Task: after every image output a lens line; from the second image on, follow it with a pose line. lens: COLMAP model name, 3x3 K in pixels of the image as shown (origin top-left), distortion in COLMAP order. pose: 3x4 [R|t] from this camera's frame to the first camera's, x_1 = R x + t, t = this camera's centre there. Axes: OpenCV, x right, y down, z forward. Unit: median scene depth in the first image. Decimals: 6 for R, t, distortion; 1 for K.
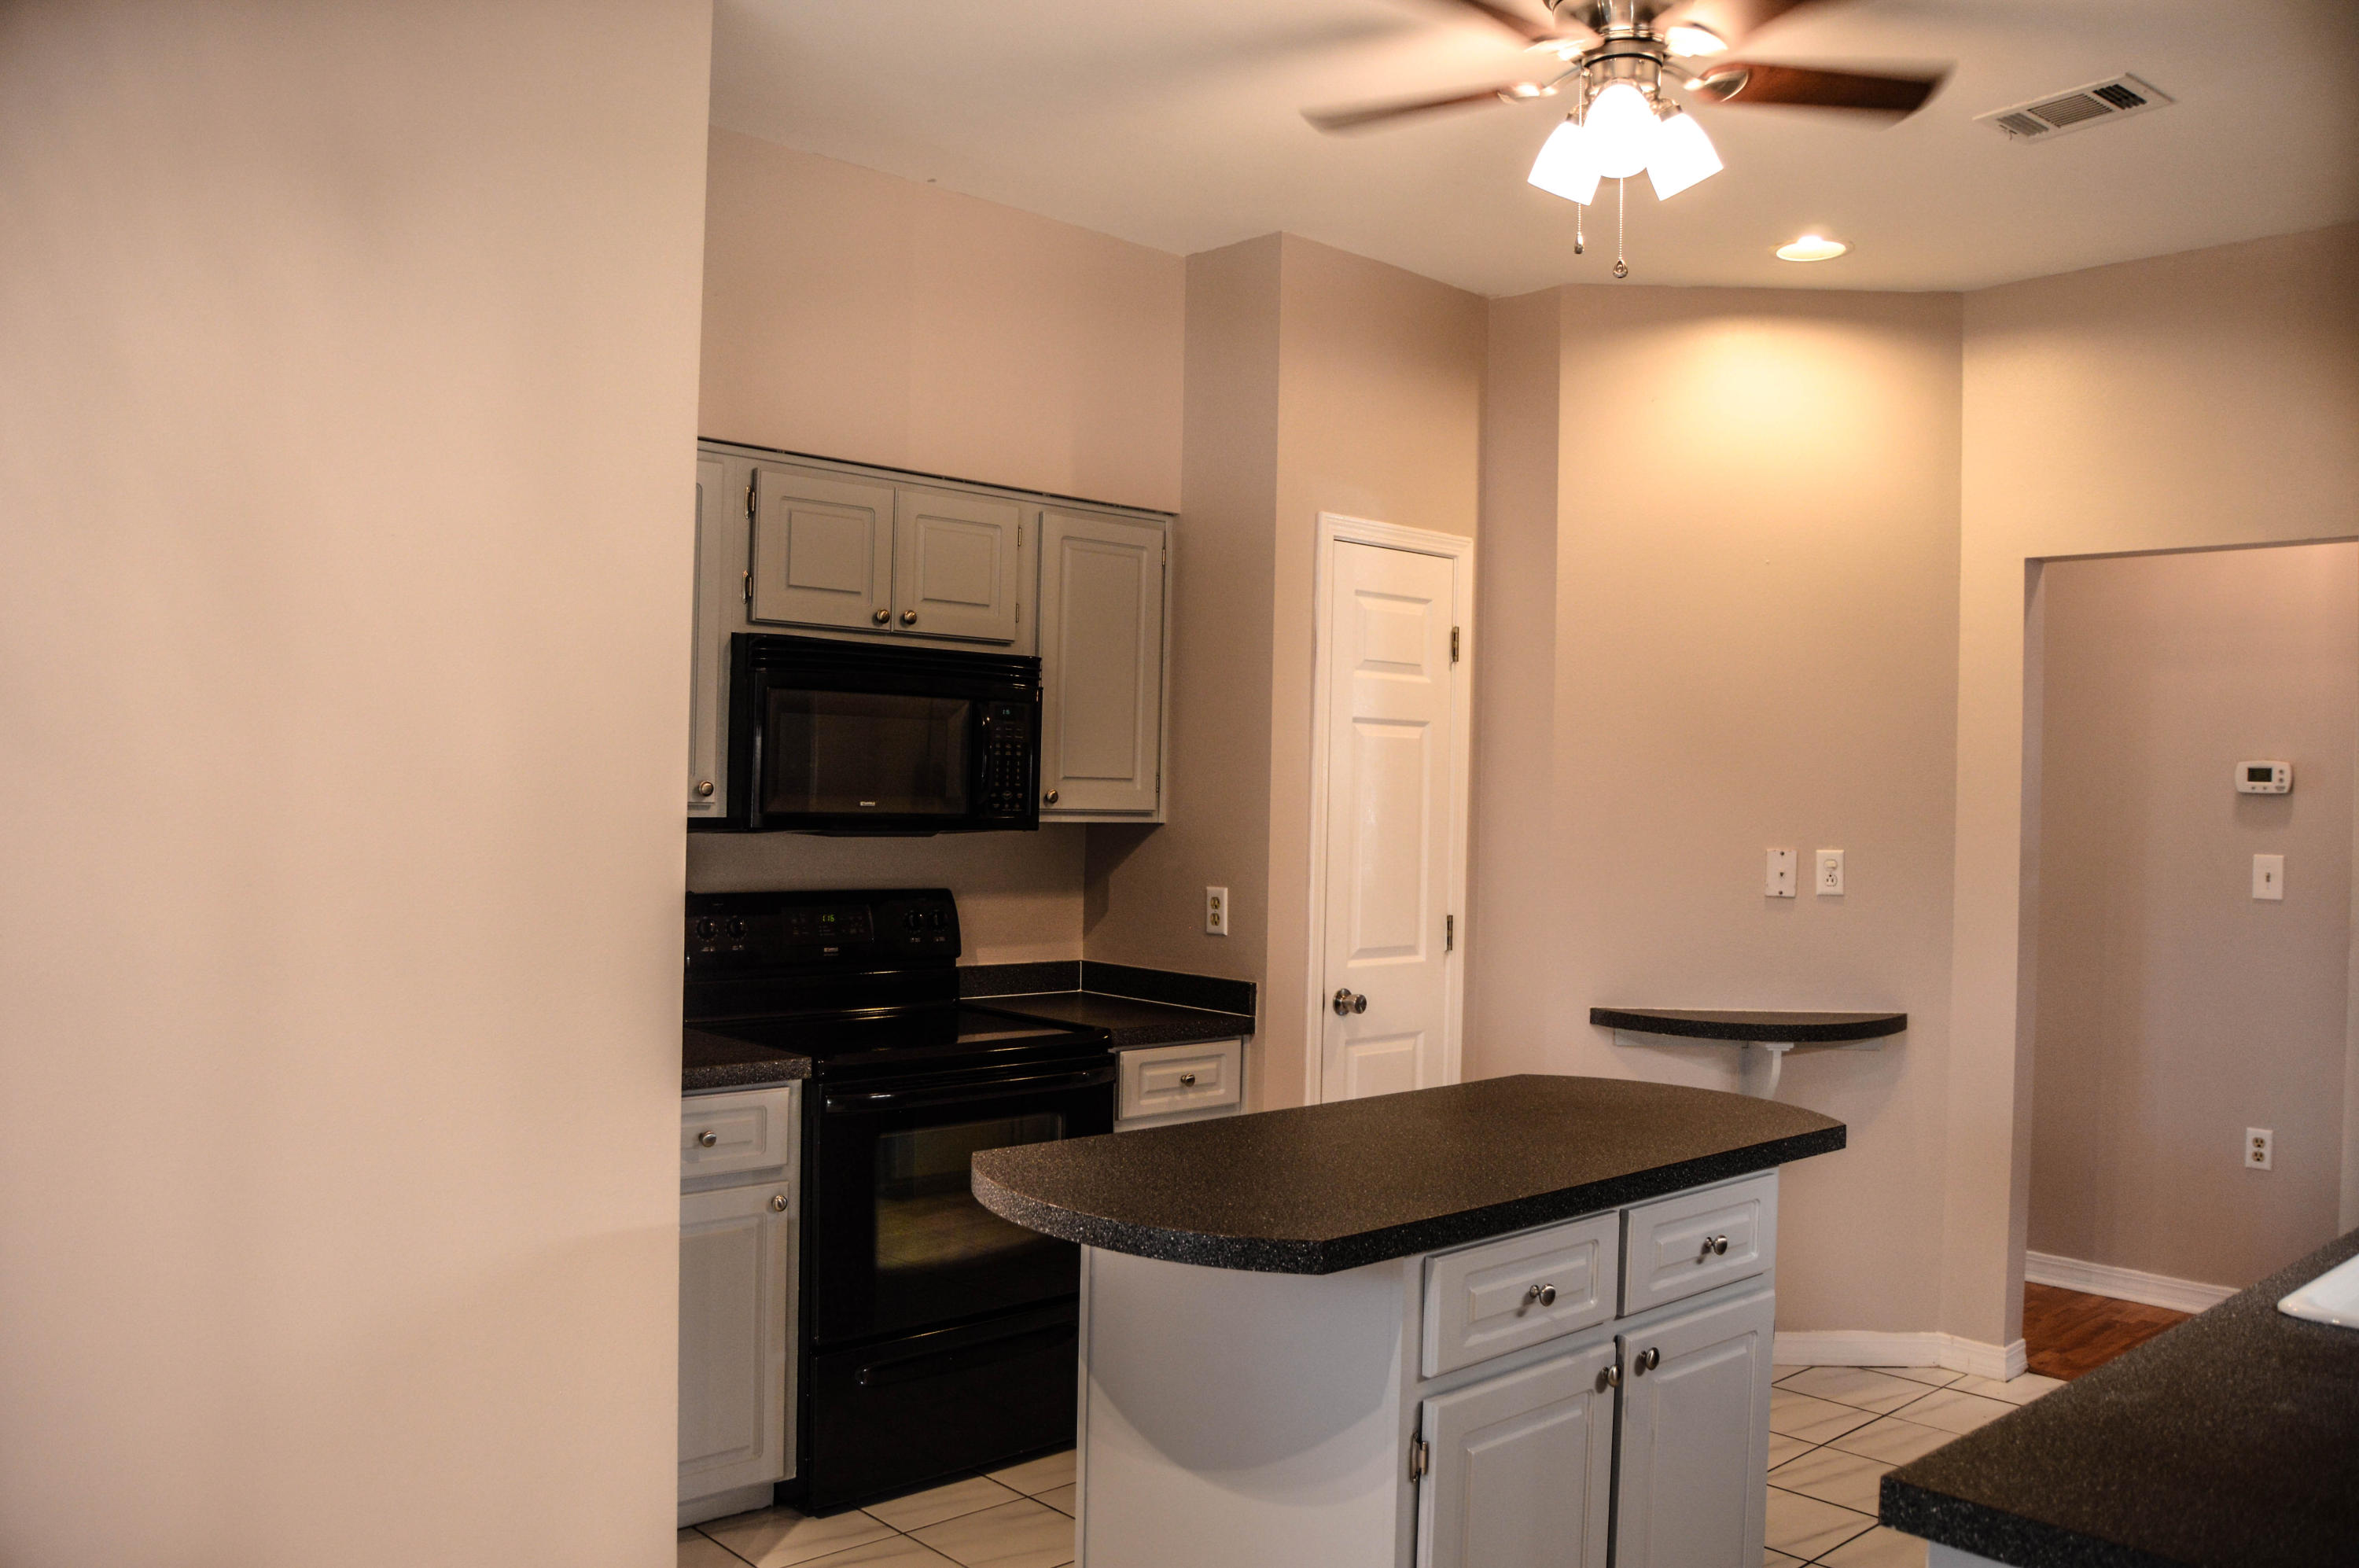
lens RADIAL K [[1884.6, 0, 1179.5], [0, 1884.6, 784.0], [0, 0, 1]] dist [-0.125646, 0.121245]
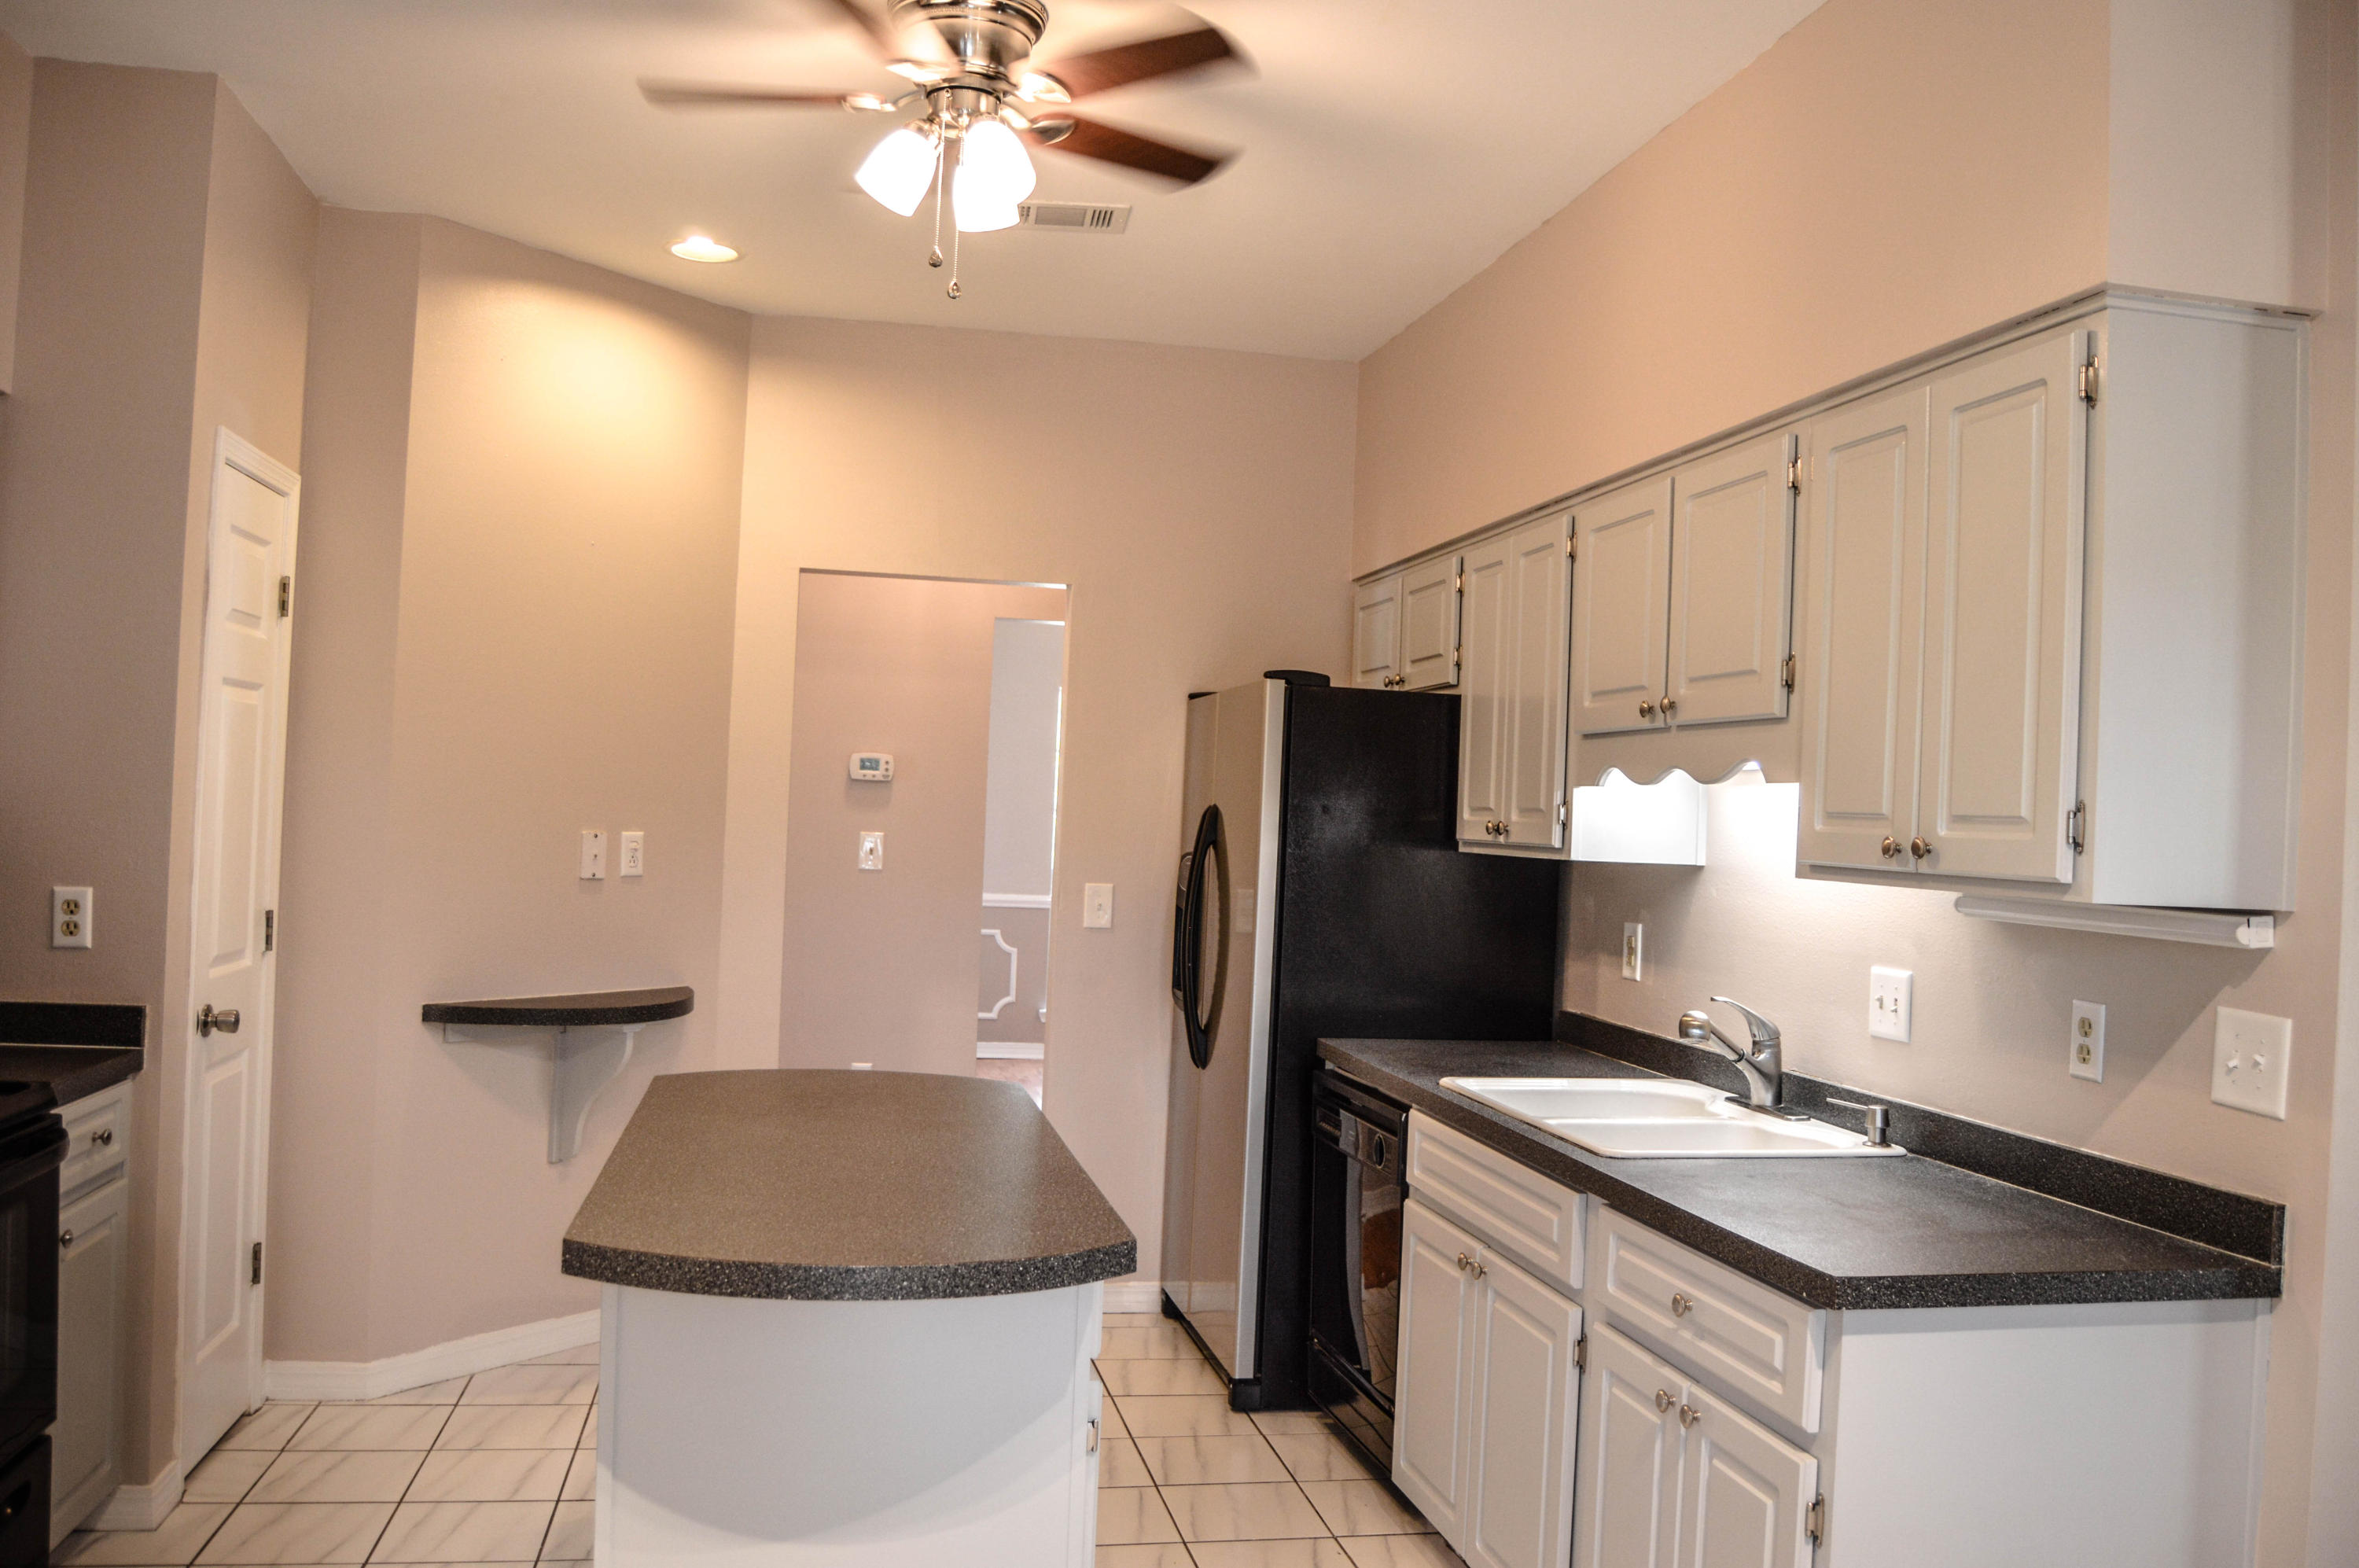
lens RADIAL K [[1884.6, 0, 1179.5], [0, 1884.6, 784.0], [0, 0, 1]] dist [-0.125646, 0.121245]
pose [[0.527358, 0.011634, 0.849563, -0.362890], [-0.030286, 0.999528, 0.005112, -0.005107], [-0.849103, -0.028426, 0.527462, 0.205753]]
